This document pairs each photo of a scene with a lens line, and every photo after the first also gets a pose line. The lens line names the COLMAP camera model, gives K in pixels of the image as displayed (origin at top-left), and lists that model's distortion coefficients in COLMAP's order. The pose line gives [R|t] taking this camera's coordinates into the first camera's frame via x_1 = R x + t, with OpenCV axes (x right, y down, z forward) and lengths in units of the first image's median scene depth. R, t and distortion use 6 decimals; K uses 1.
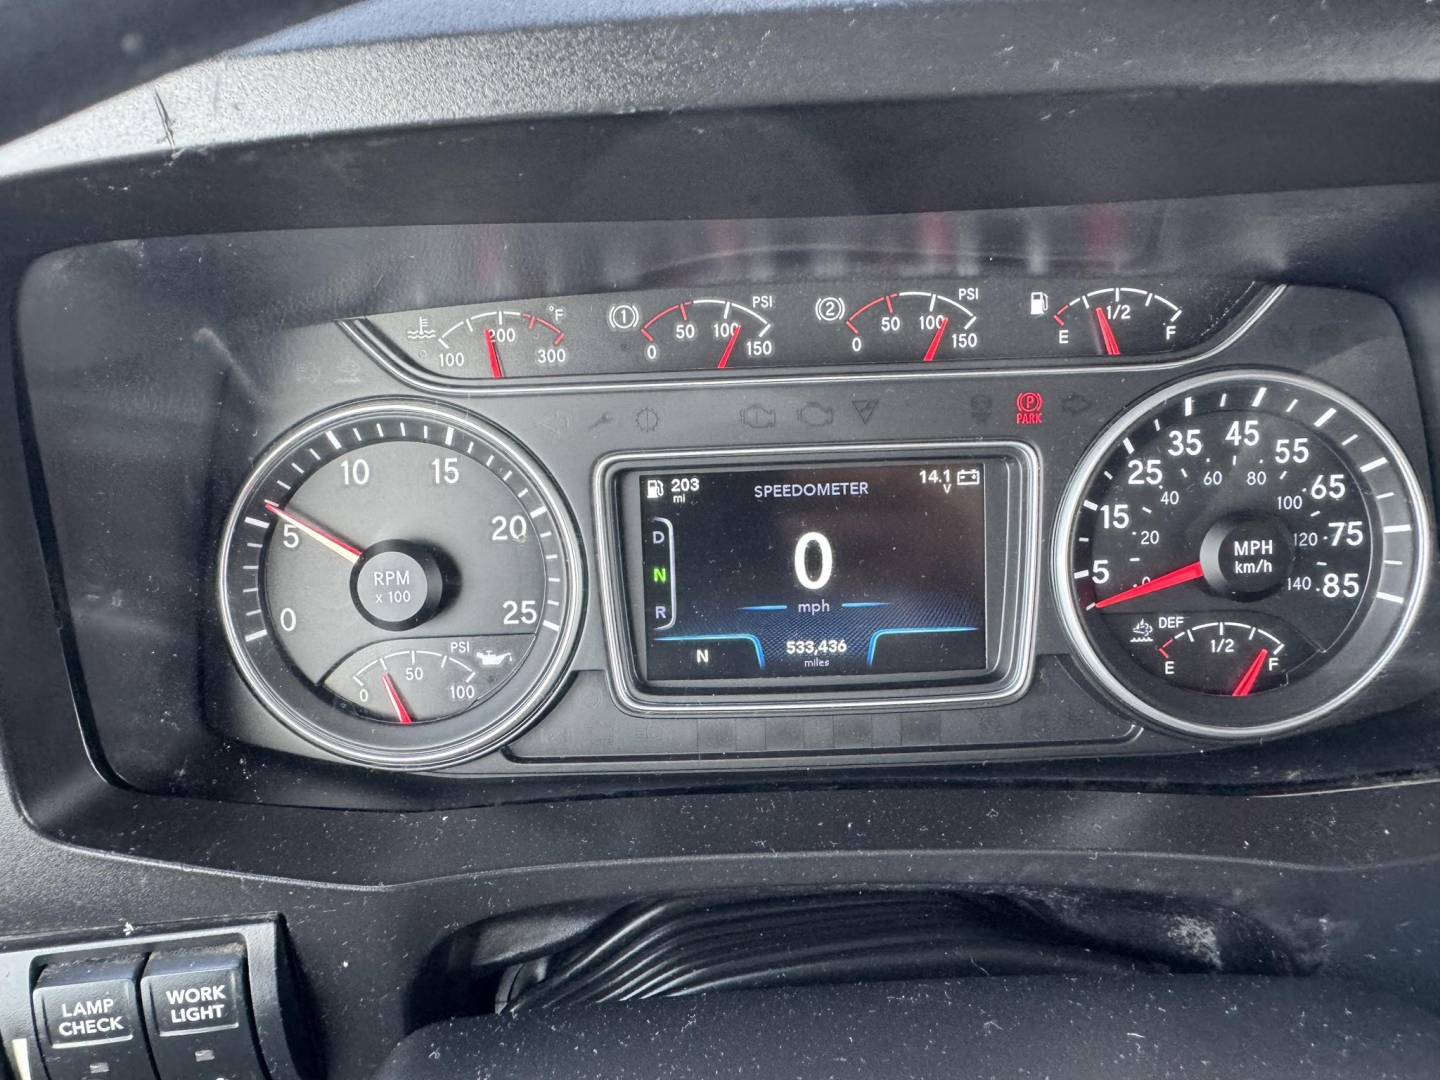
lens RADIAL K [[1074.3, 0, 718.7], [0, 1074.3, 542.1], [0, 0, 1]] dist [0.003816, 0.000165]
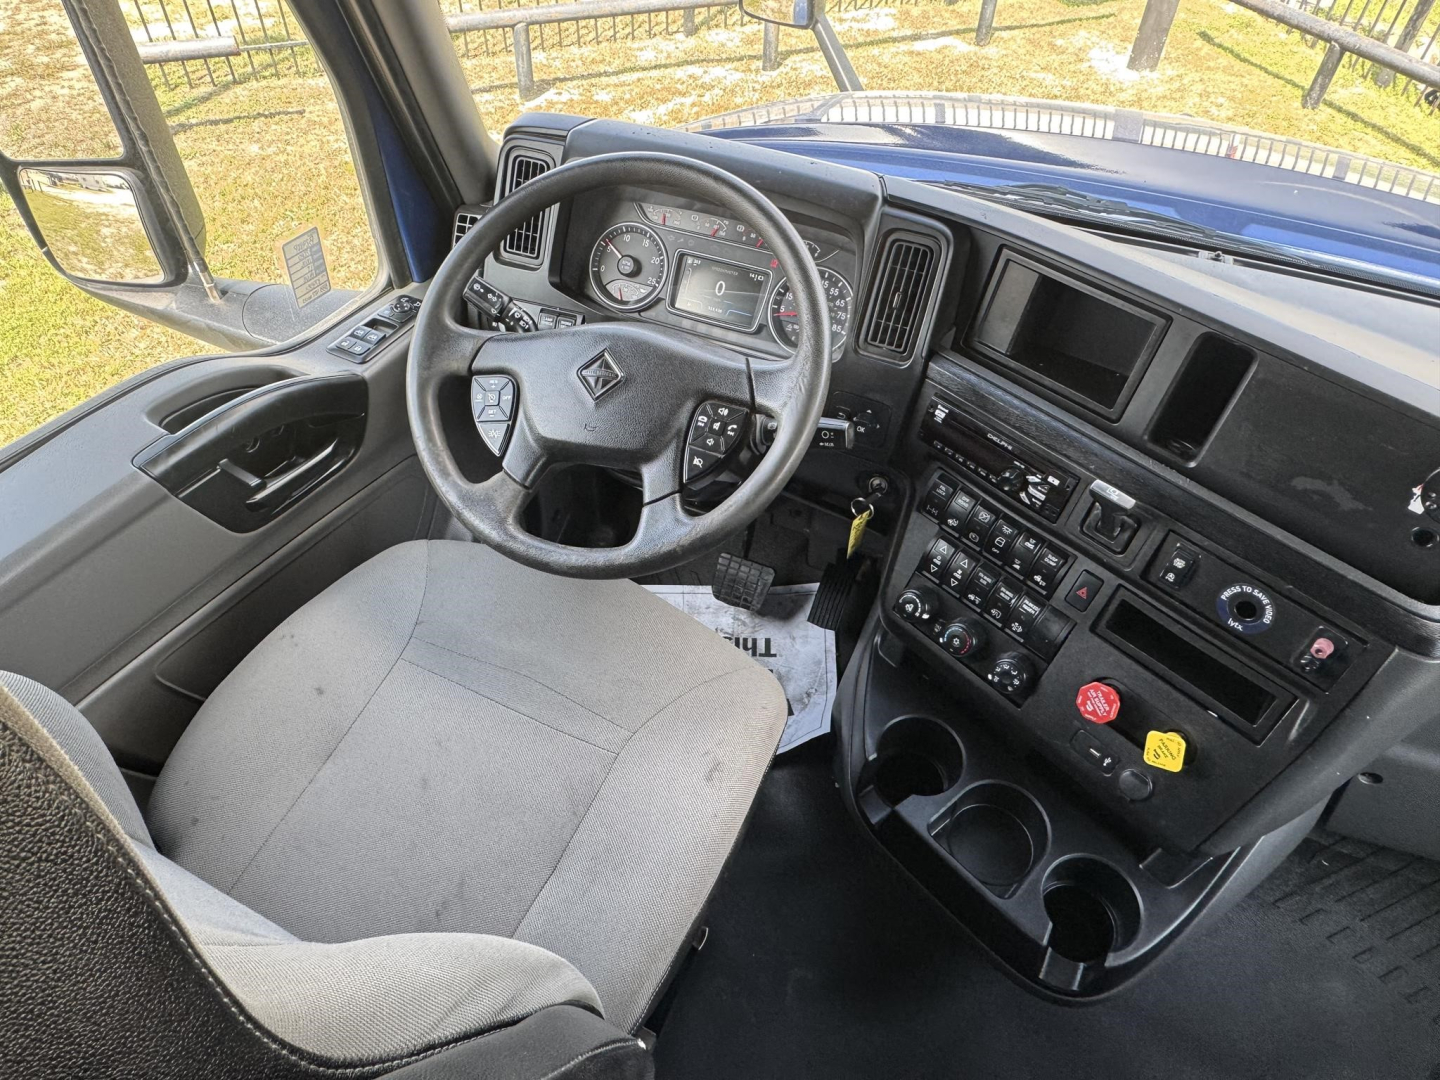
lens RADIAL K [[943.2, 0, 696.6], [0, 943.2, 528.6], [0, 0, 1]] dist [-0.006227, 0.007251]
pose [[0.908337, 0.331730, -0.254712, 1.264189], [-0.308876, 0.942687, 0.126239, 0.469301], [0.281991, -0.035993, 0.958742, -2.583310]]
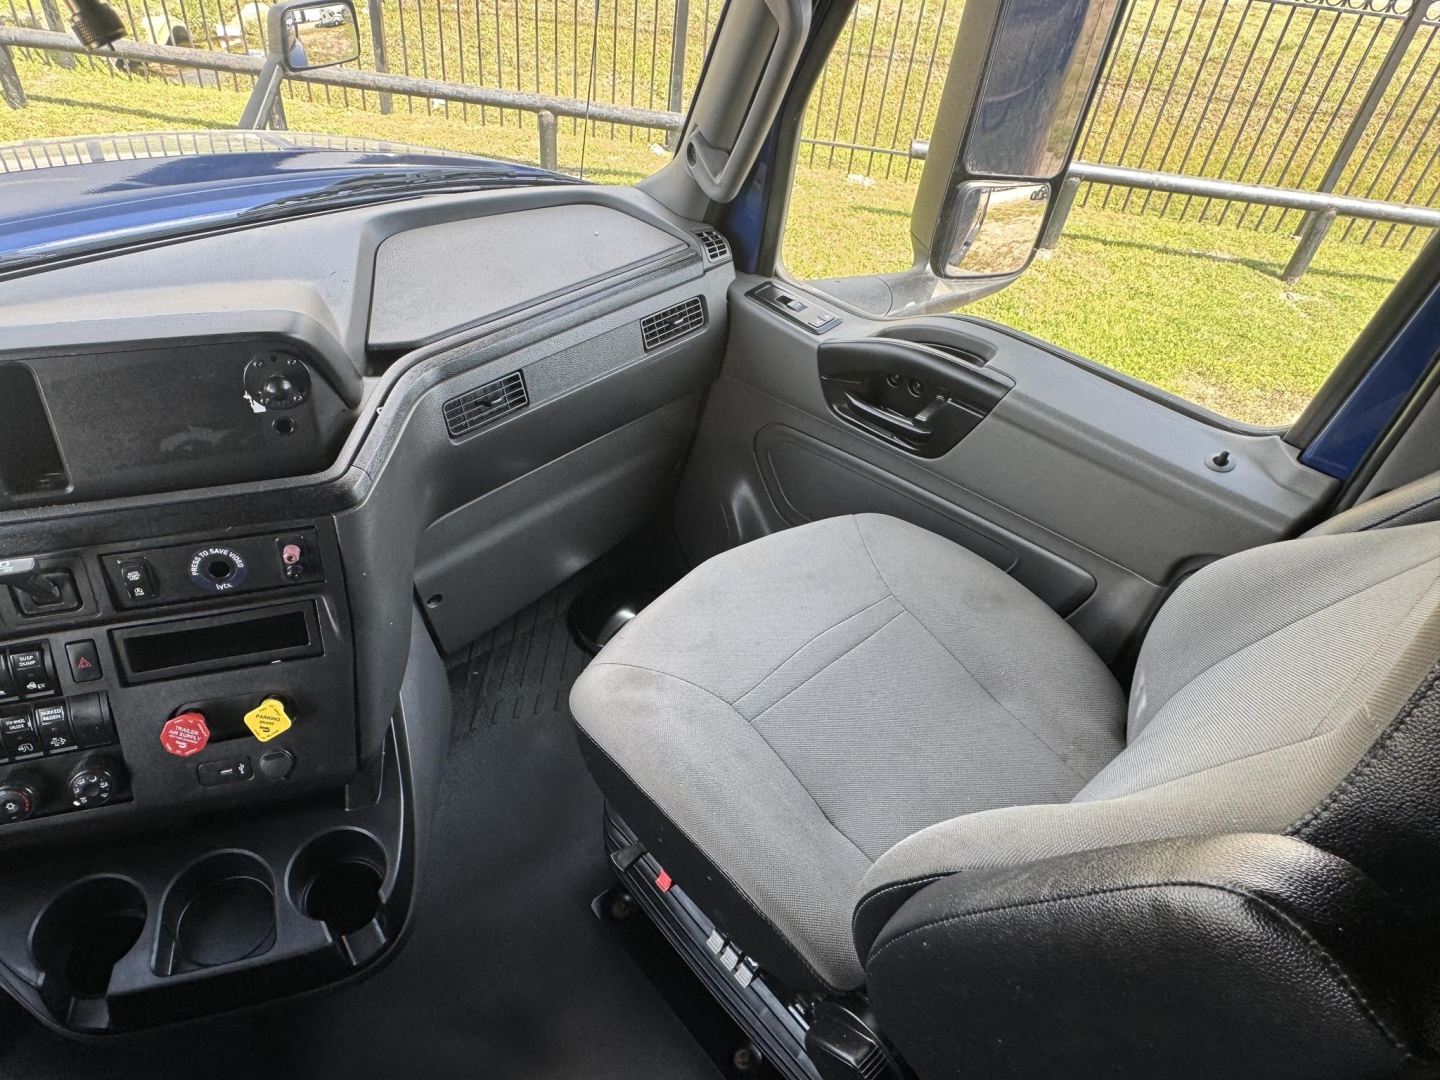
lens RADIAL K [[943.2, 0, 712.4], [0, 943.2, 525.8], [0, 0, 1]] dist [-0.006227, 0.007251]
pose [[0.745438, -0.363812, 0.558537, 1.663806], [0.341496, 0.928042, 0.148725, 0.507251], [-0.572454, 0.079872, 0.816038, -2.655852]]
